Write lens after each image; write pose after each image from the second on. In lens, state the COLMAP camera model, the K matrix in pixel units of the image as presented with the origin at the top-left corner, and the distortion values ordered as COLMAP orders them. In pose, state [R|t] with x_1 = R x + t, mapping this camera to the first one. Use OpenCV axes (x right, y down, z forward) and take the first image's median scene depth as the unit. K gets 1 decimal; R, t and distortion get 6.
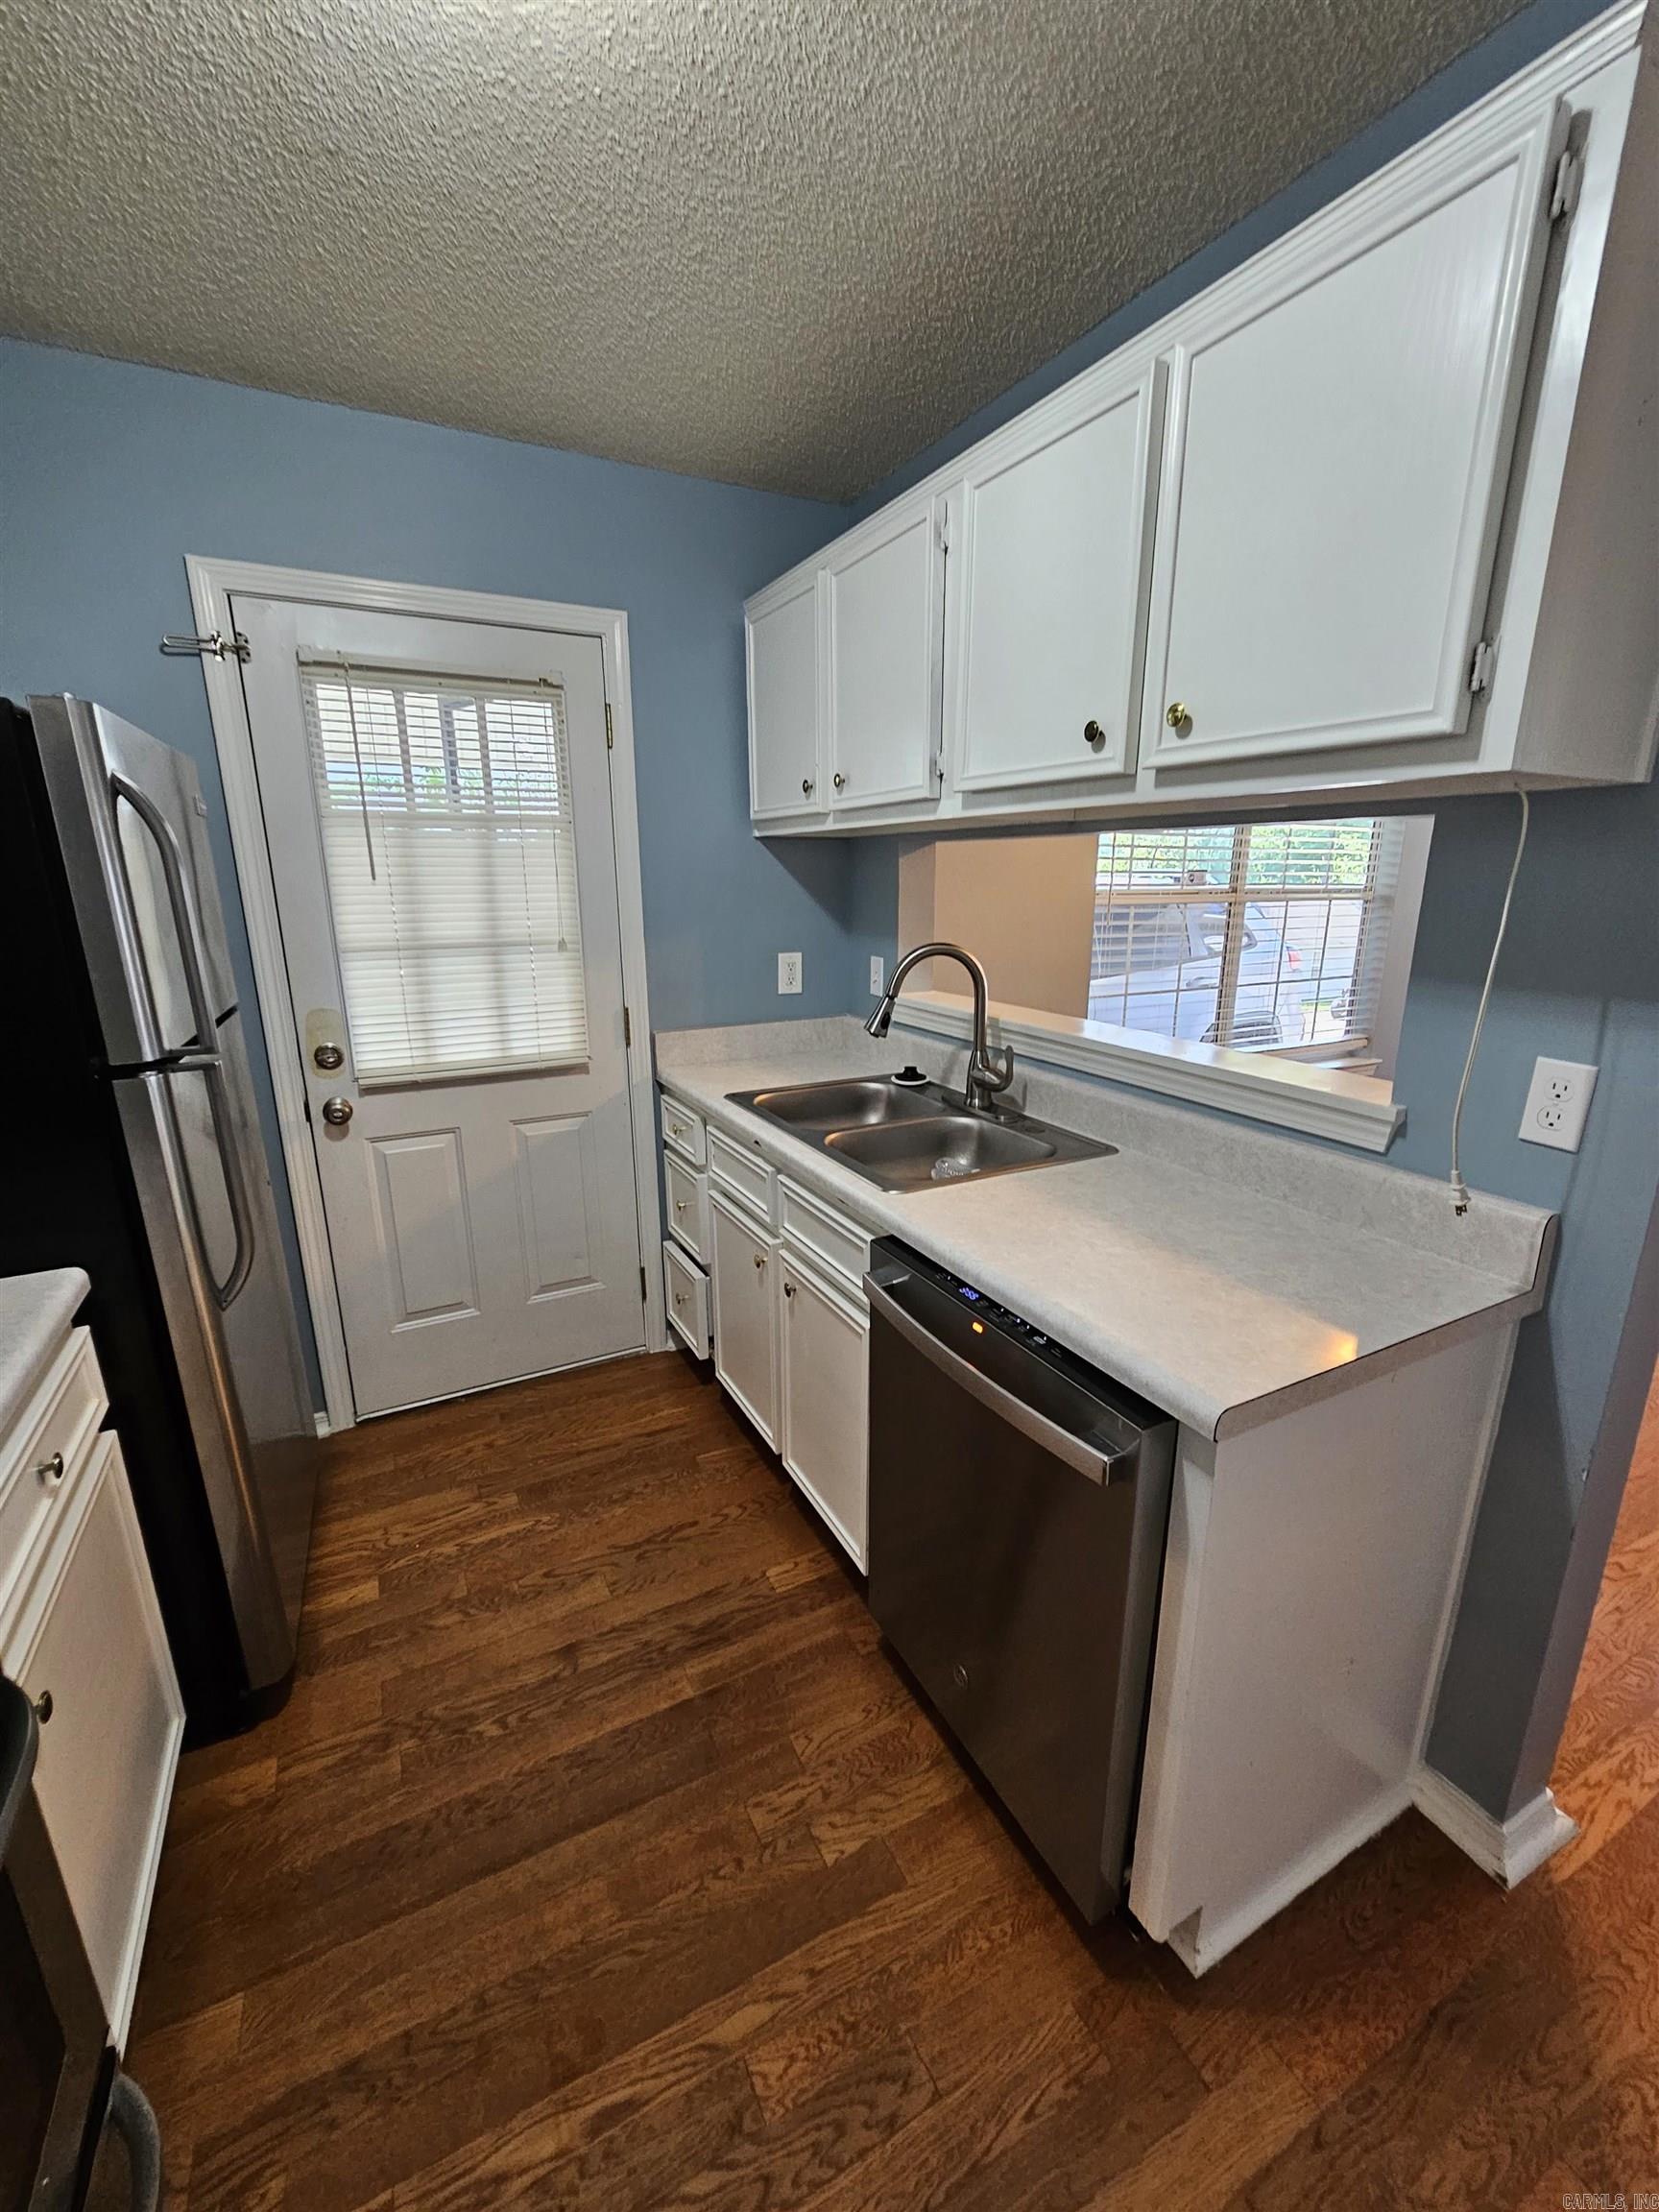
lens RADIAL K [[906.0, 0, 836.6], [0, 906.0, 1114.0], [0, 0, 1]] dist [-0.004571, 0.000745]
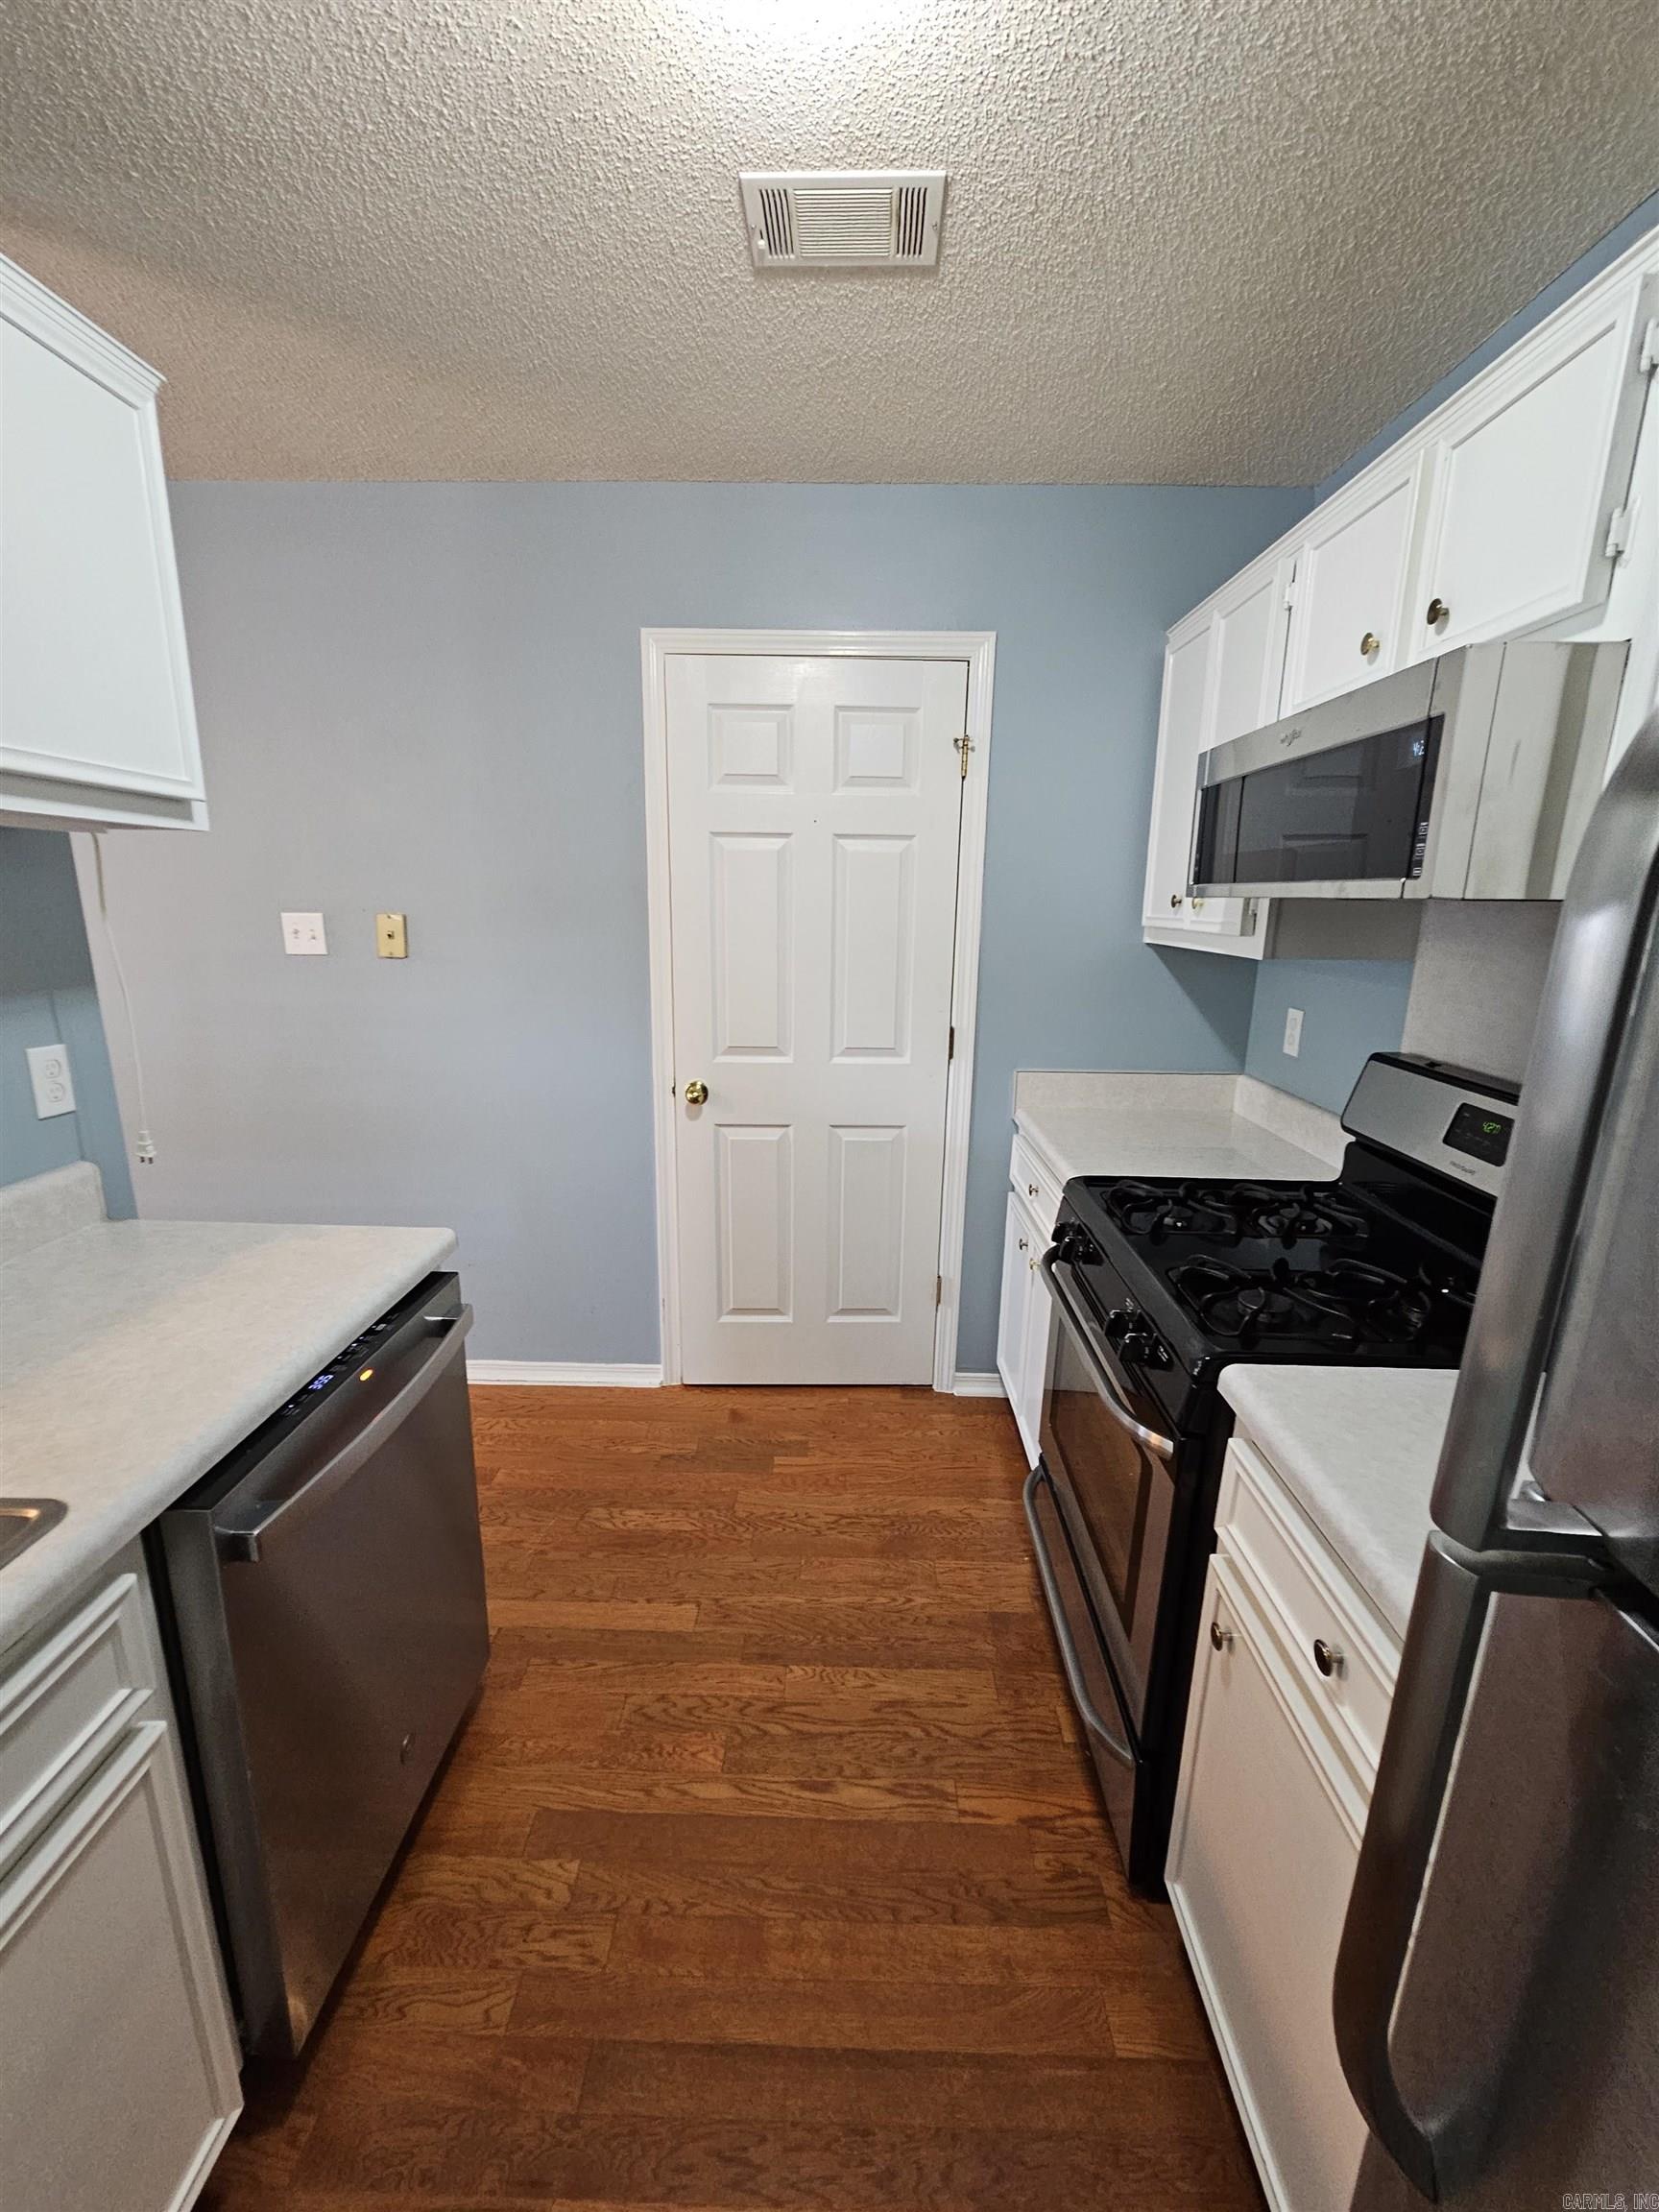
lens RADIAL K [[906.0, 0, 831.4], [0, 906.0, 1109.5], [0, 0, 1]] dist [-0.004571, 0.000745]
pose [[-0.875777, -0.120796, 0.467357, -0.633566], [0.112196, 0.890731, 0.440467, -0.350301], [-0.469496, 0.438187, -0.766529, 1.270659]]
